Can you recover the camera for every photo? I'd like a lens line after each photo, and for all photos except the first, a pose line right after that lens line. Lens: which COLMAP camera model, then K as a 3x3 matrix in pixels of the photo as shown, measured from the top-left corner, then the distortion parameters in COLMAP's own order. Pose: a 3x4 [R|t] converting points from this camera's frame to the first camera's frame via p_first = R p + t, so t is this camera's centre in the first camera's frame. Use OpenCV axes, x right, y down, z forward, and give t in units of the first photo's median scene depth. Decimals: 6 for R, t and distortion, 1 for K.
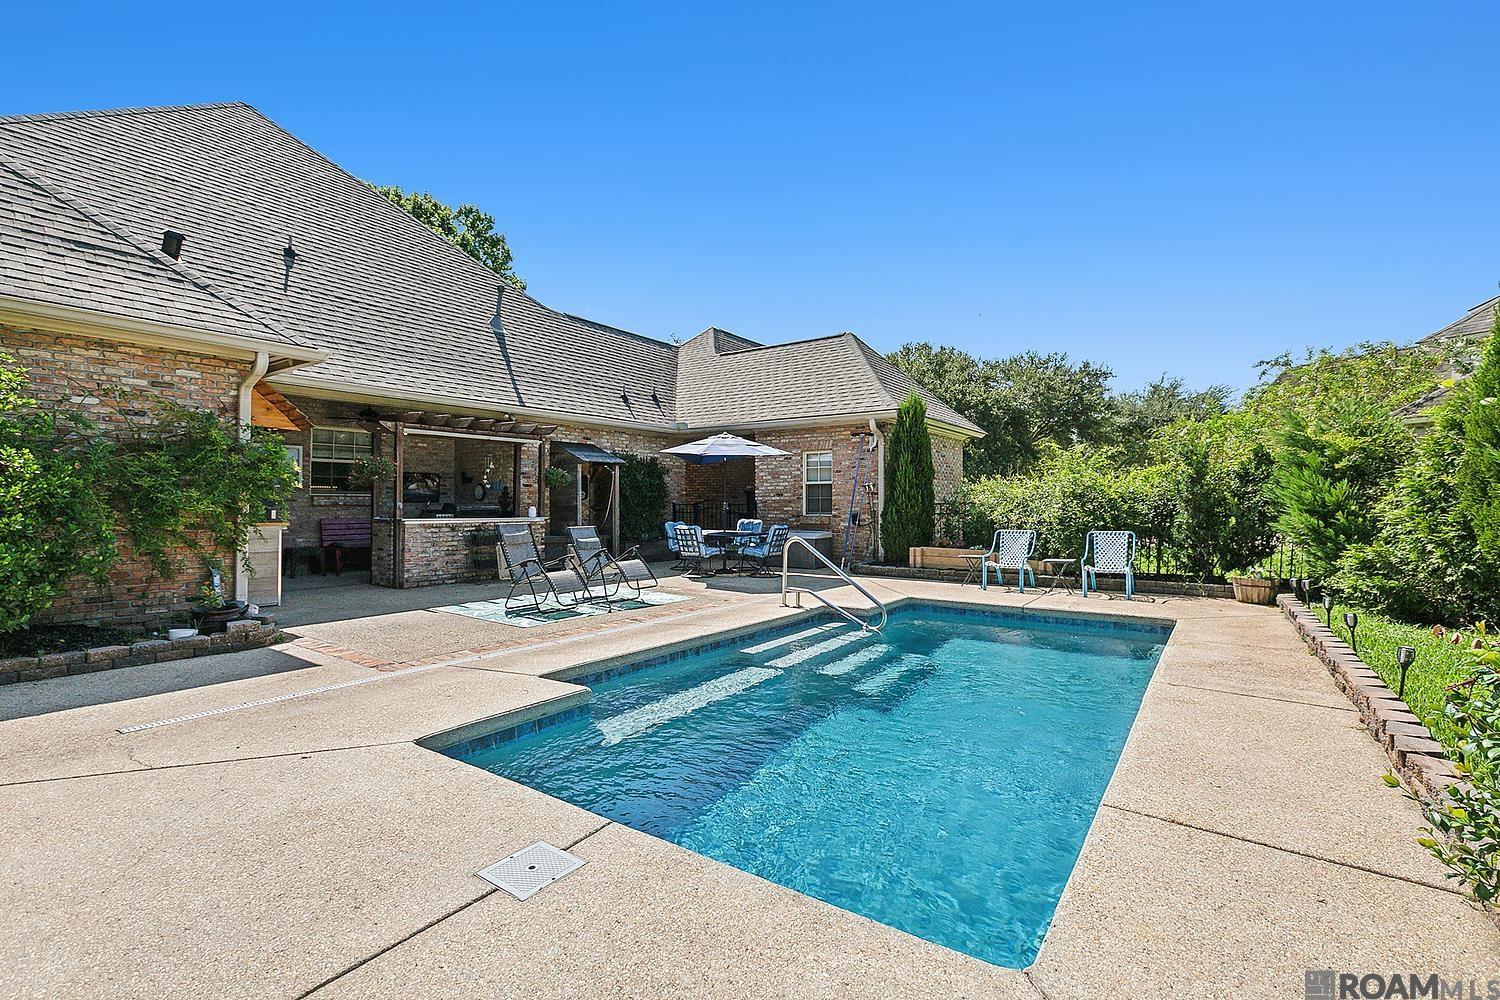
lens RADIAL K [[675.6, 0, 748.4], [0, 675.6, 499.7], [0, 0, 1]] dist [0.003263, -0.002234]
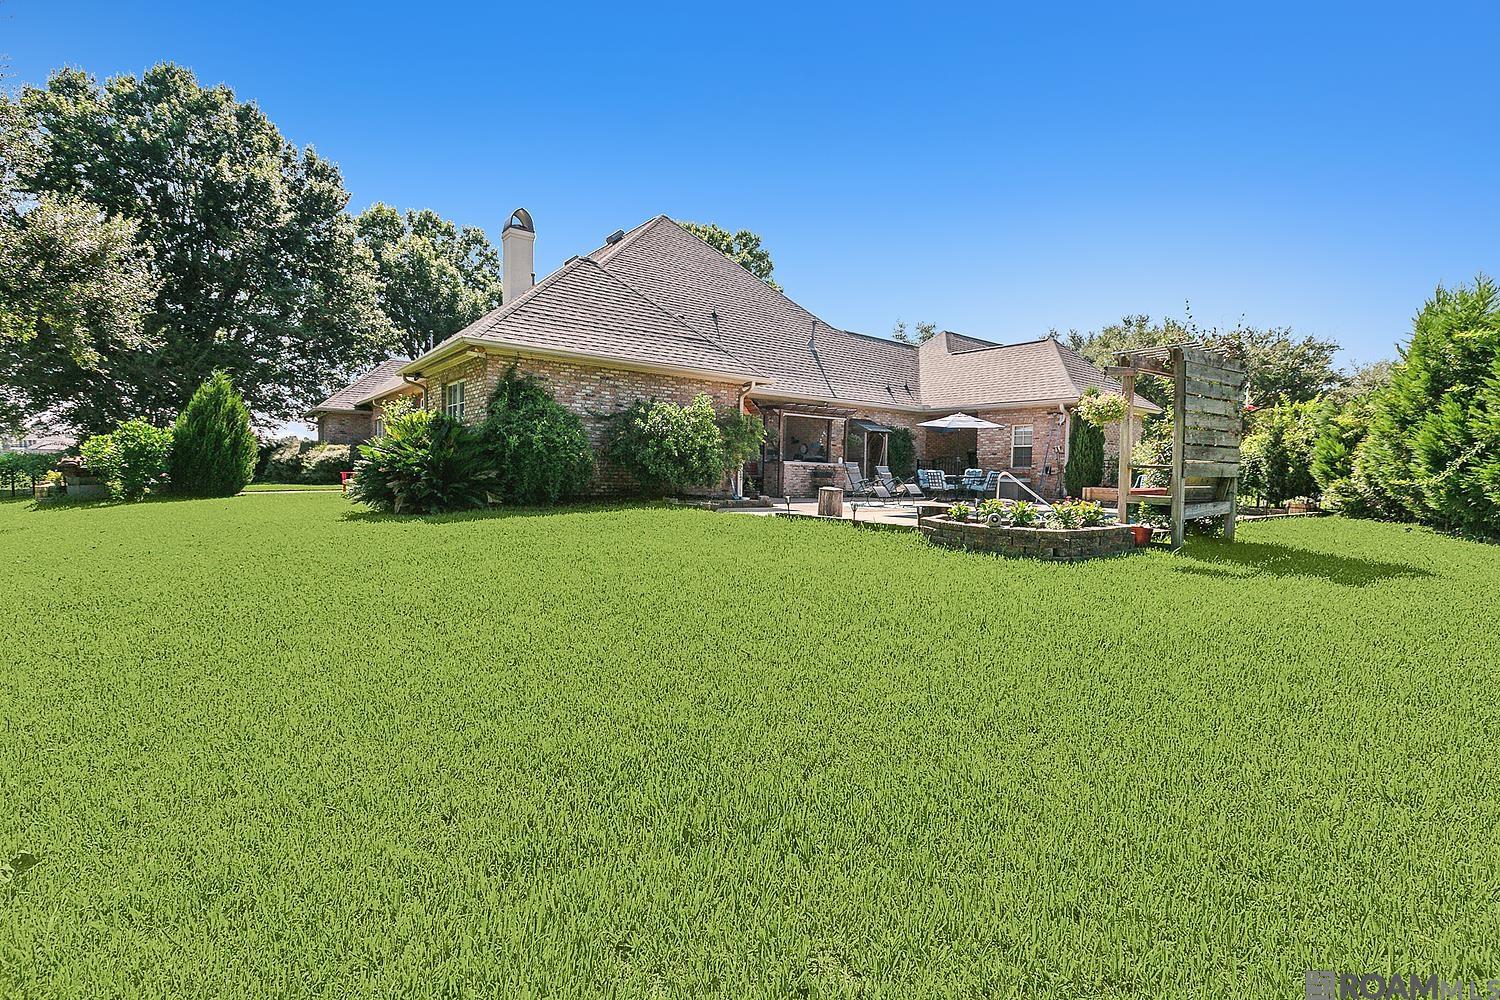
lens RADIAL K [[675.6, 0, 754.7], [0, 675.6, 498.6], [0, 0, 1]] dist [0.003263, -0.002234]
pose [[0.959155, 0.032487, -0.281010, -0.039938], [-0.020014, 0.998688, 0.047144, 0.032672], [0.282173, -0.039594, 0.958546, -0.598799]]
